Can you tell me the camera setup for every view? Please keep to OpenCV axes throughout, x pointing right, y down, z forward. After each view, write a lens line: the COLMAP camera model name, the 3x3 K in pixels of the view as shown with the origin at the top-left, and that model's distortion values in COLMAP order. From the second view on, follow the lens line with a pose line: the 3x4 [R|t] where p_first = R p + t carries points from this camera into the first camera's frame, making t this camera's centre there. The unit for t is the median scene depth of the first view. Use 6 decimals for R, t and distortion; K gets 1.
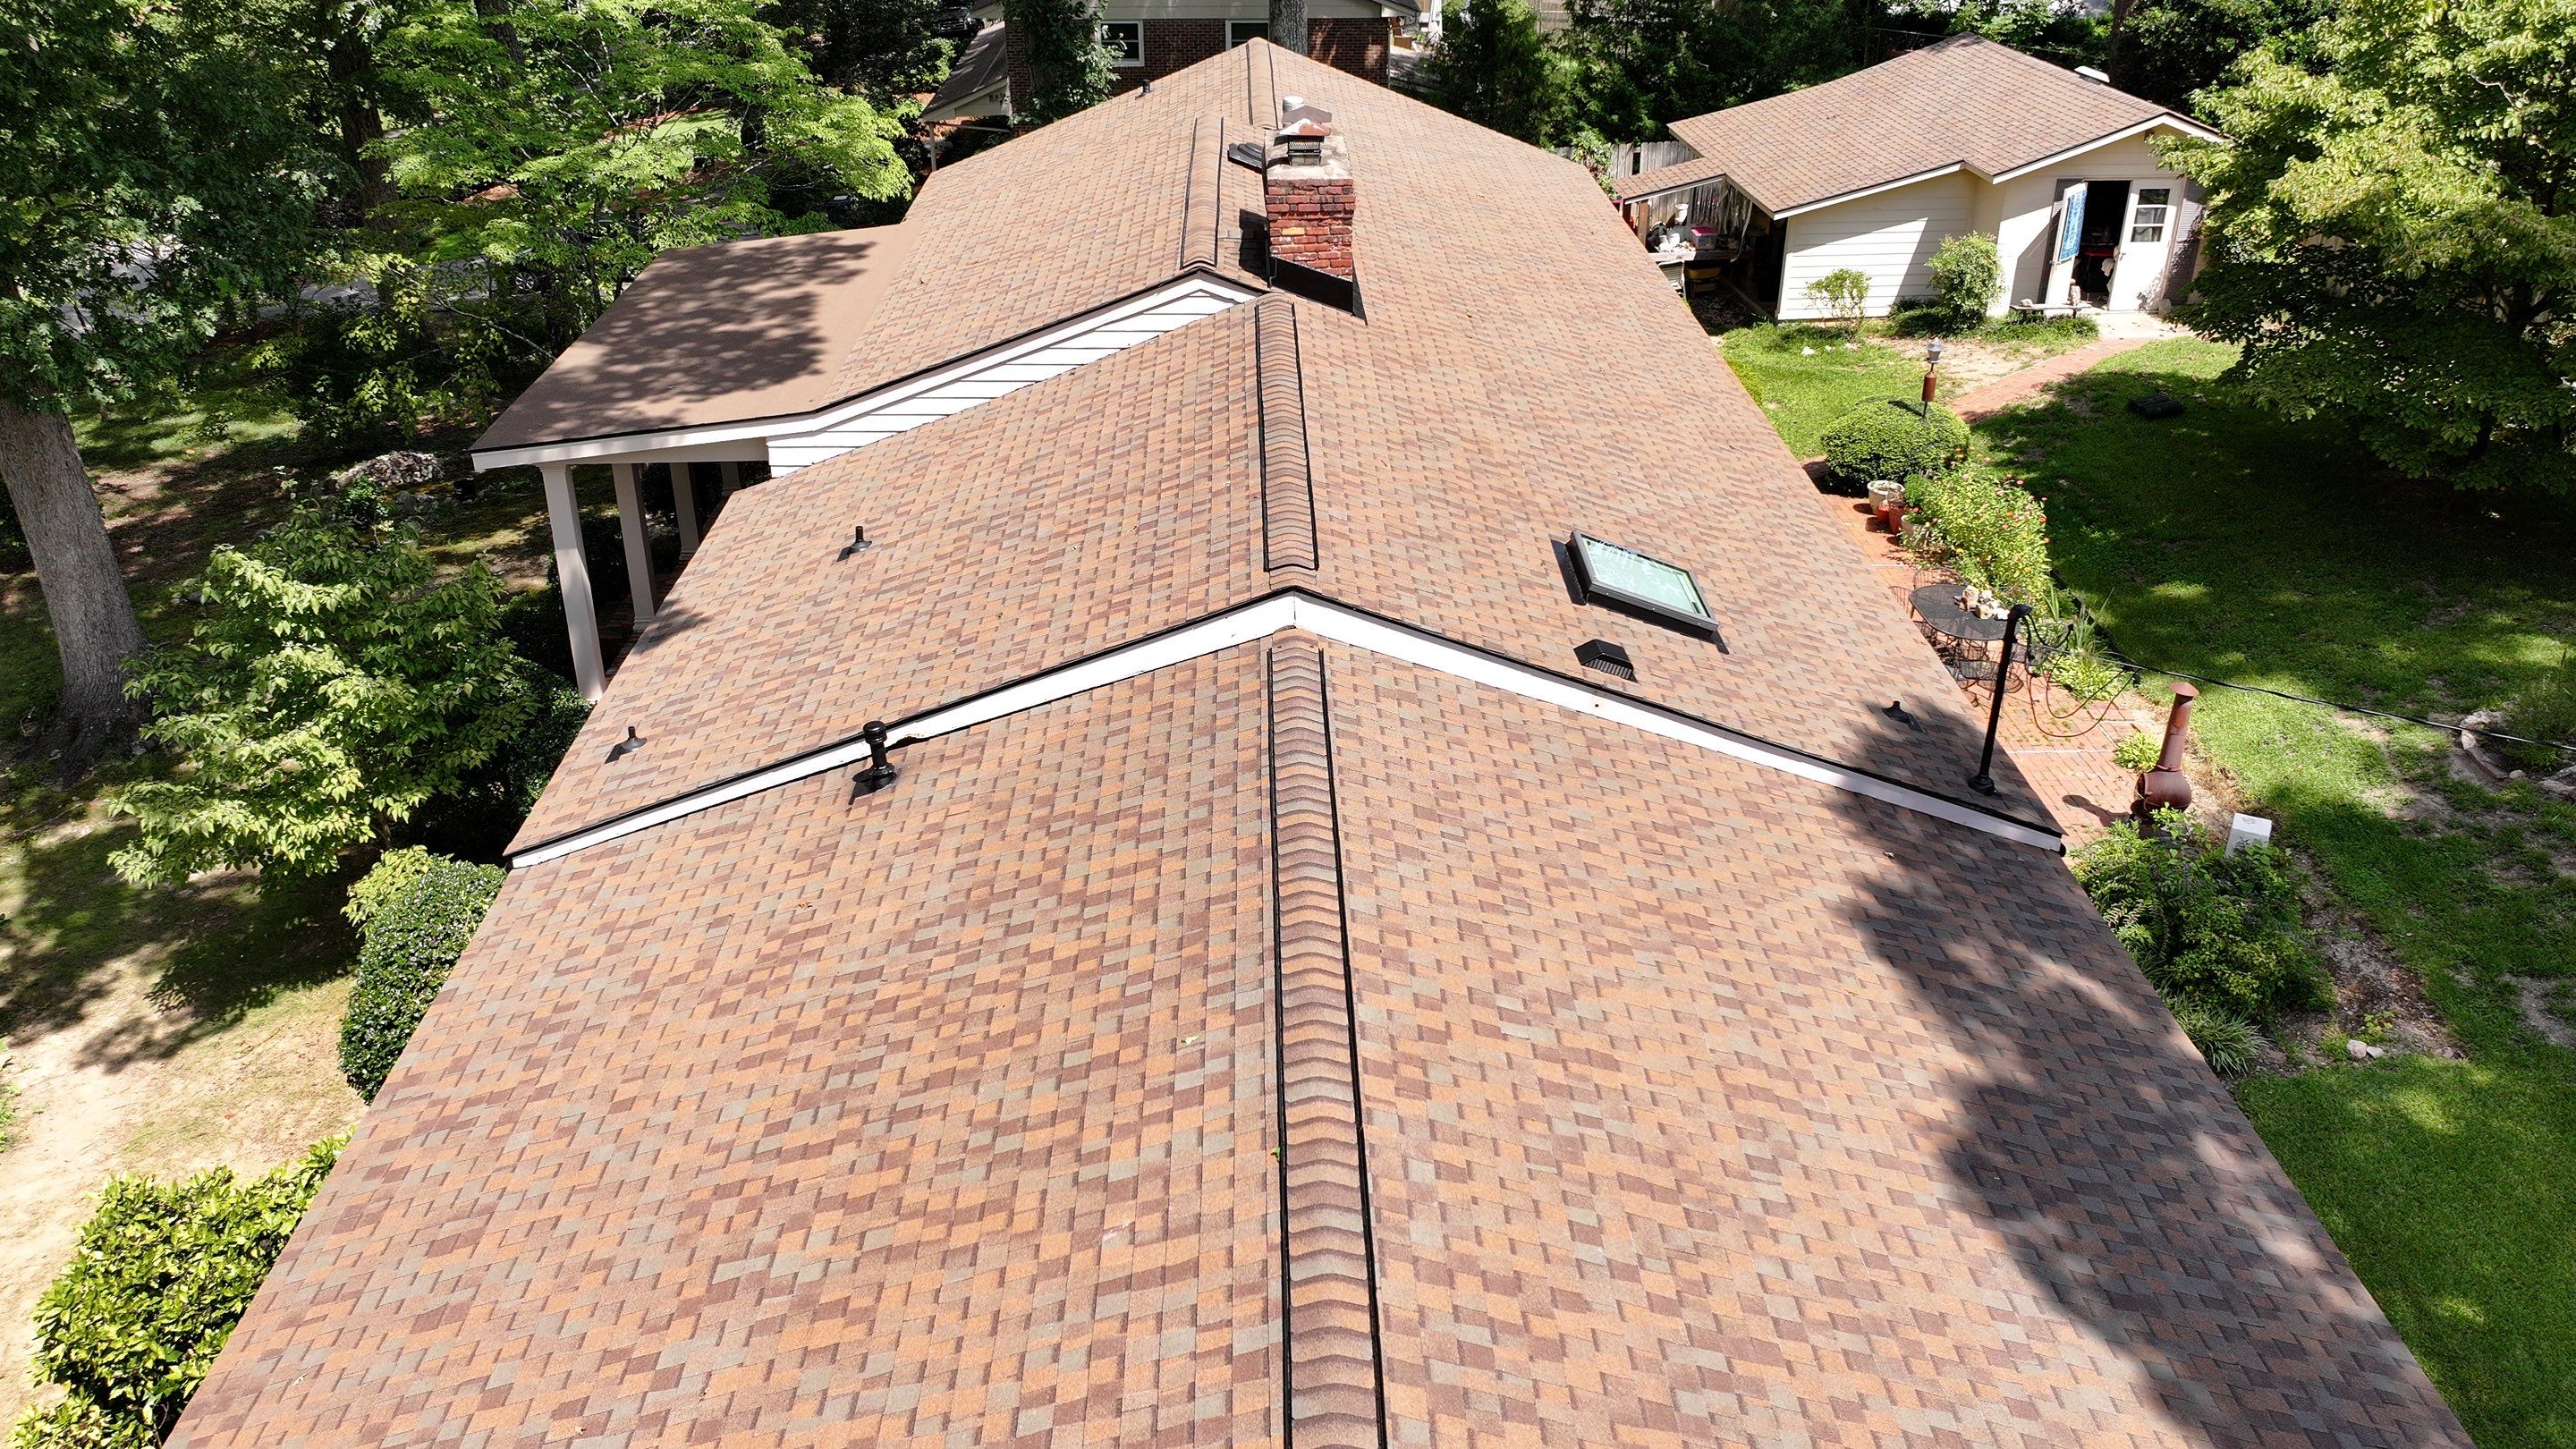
lens RADIAL K [[2054.6, 0, 1285.5], [0, 2054.6, 722.4], [0, 0, 1]] dist [0.000621, -0.001162]
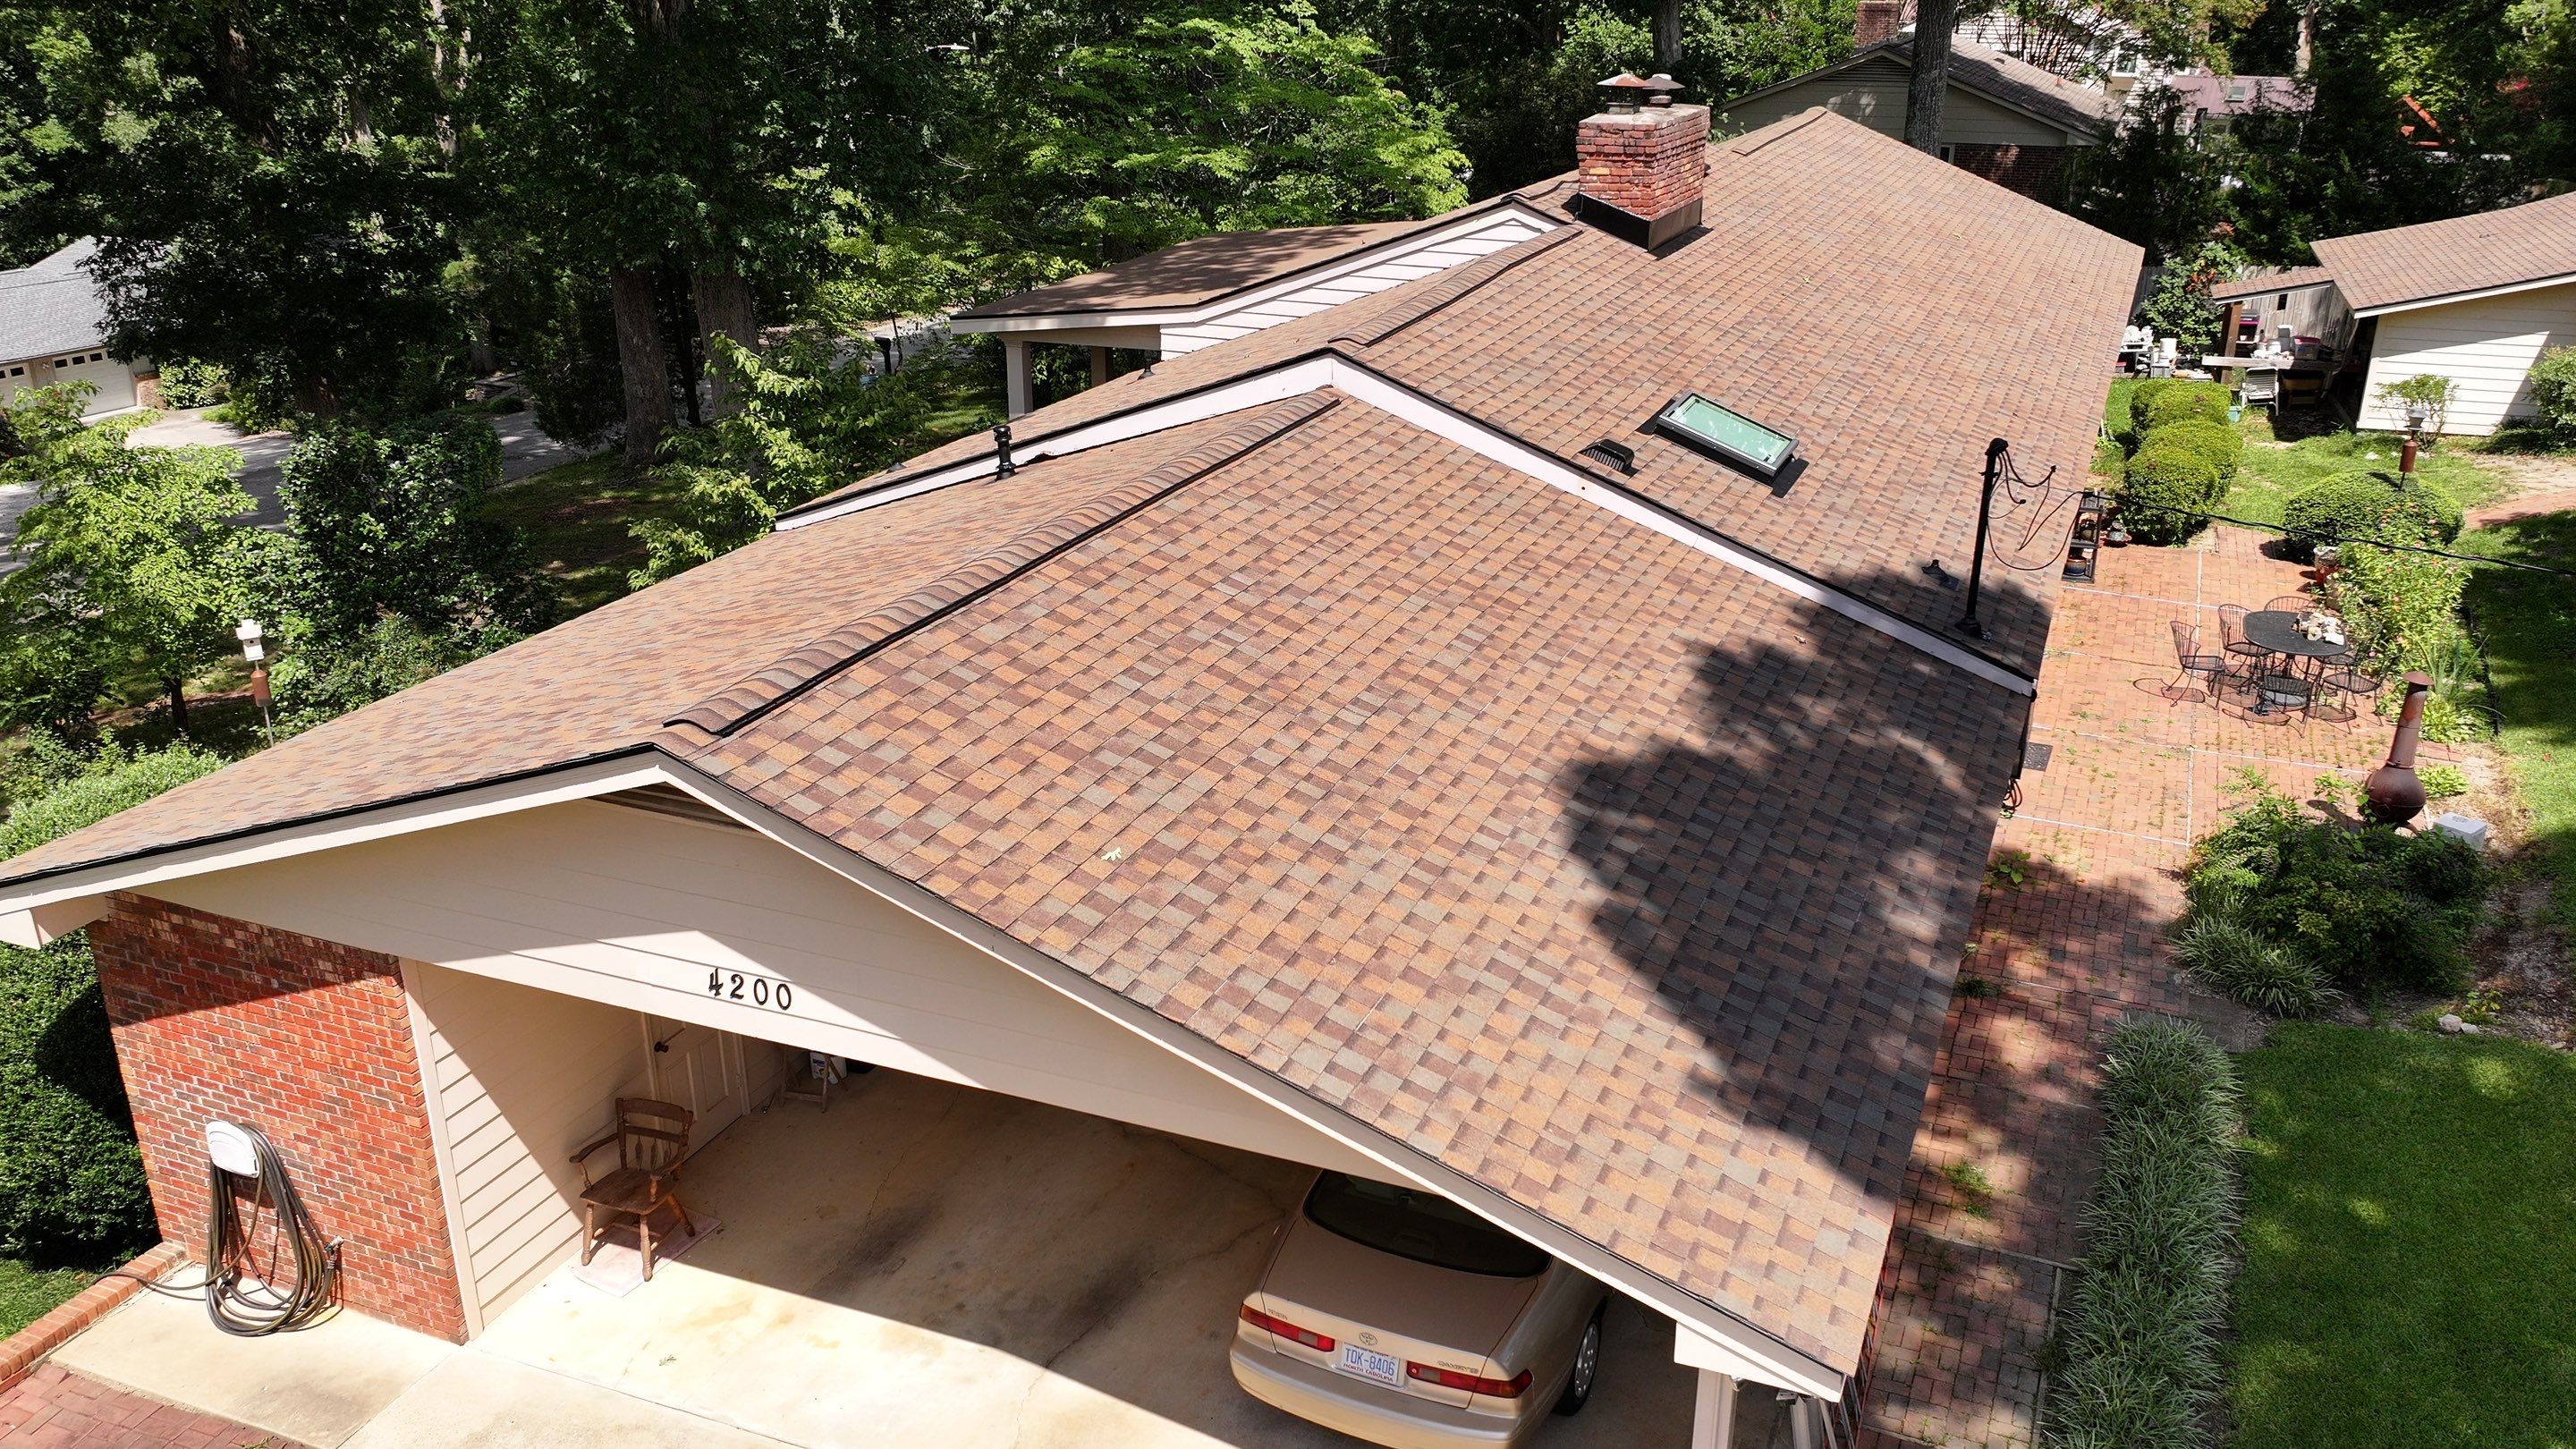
lens RADIAL K [[2054.6, 0, 1299.1], [0, 2054.6, 728.5], [0, 0, 1]] dist [0.000621, -0.001162]
pose [[0.911597, 0.149399, -0.382976, 0.380811], [-0.185402, 0.980911, -0.058658, 0.178081], [0.366901, 0.124477, 0.921894, -0.057496]]
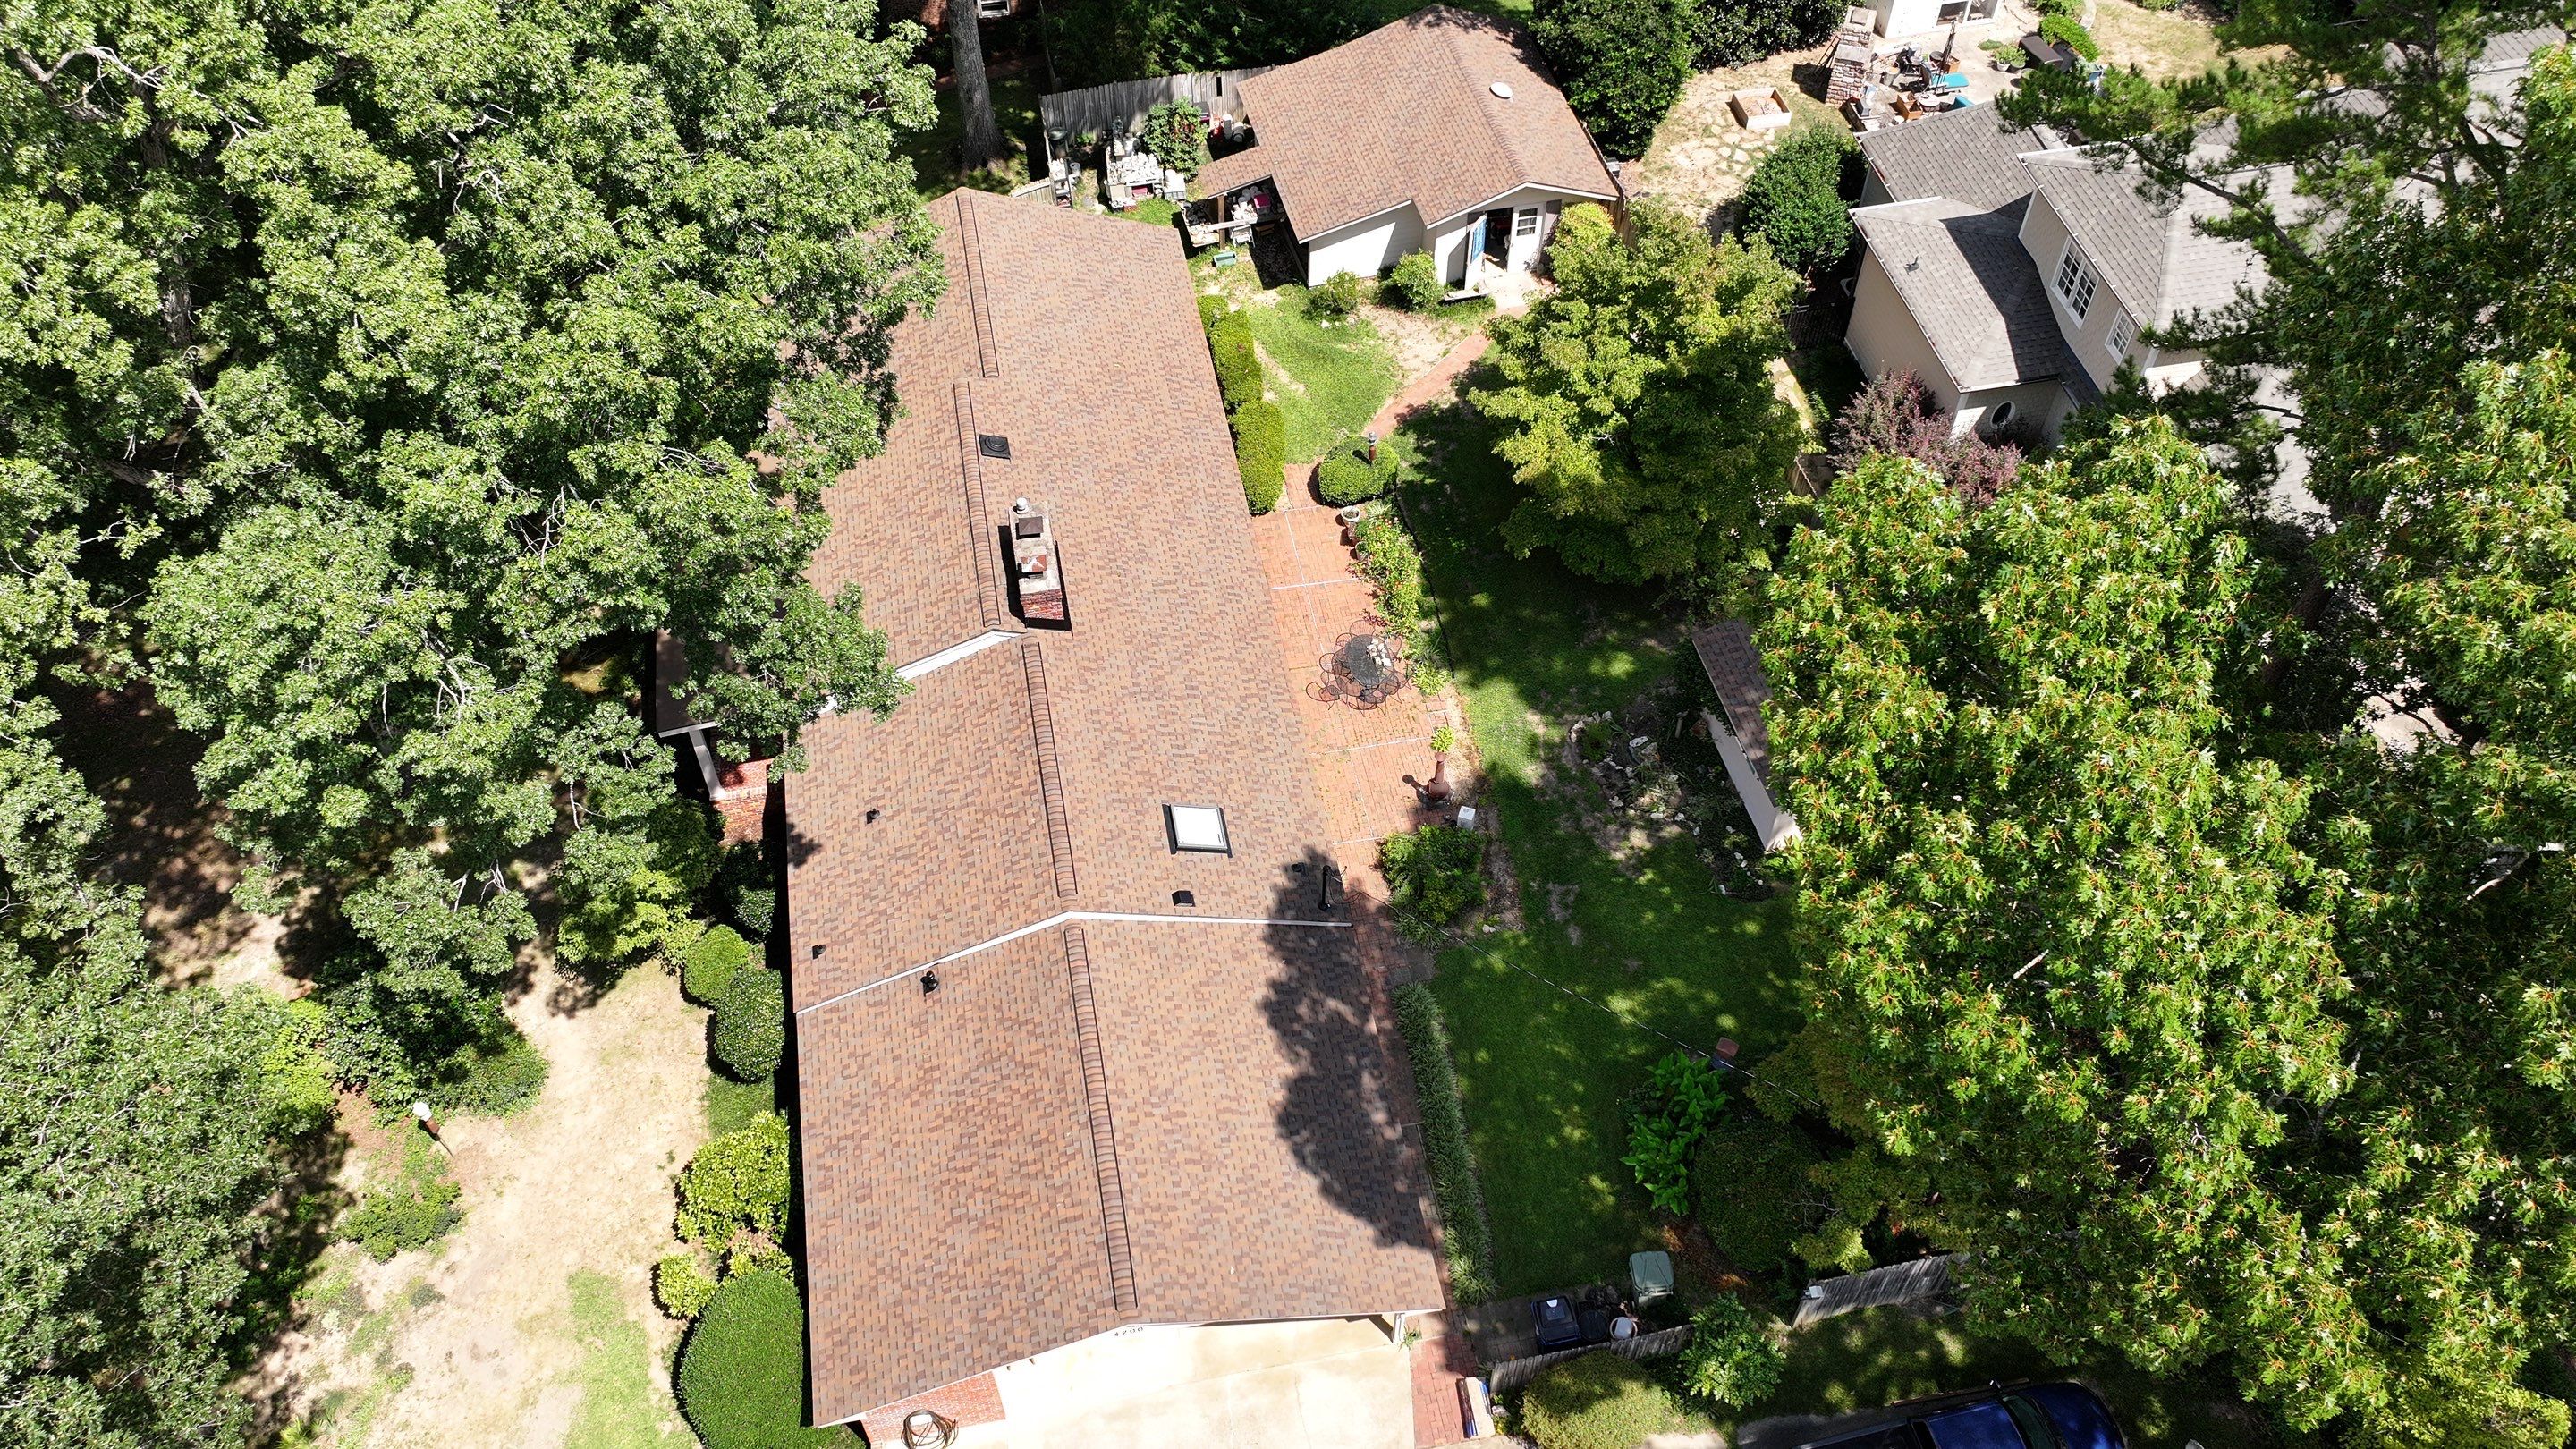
lens RADIAL K [[2054.6, 0, 1300.7], [0, 2054.6, 737.3], [0, 0, 1]] dist [0.000621, -0.001162]
pose [[0.985700, -0.119162, 0.119146, 0.006125], [0.057219, 0.901738, 0.428480, -1.198615], [-0.158497, -0.415535, 0.895661, -1.214213]]
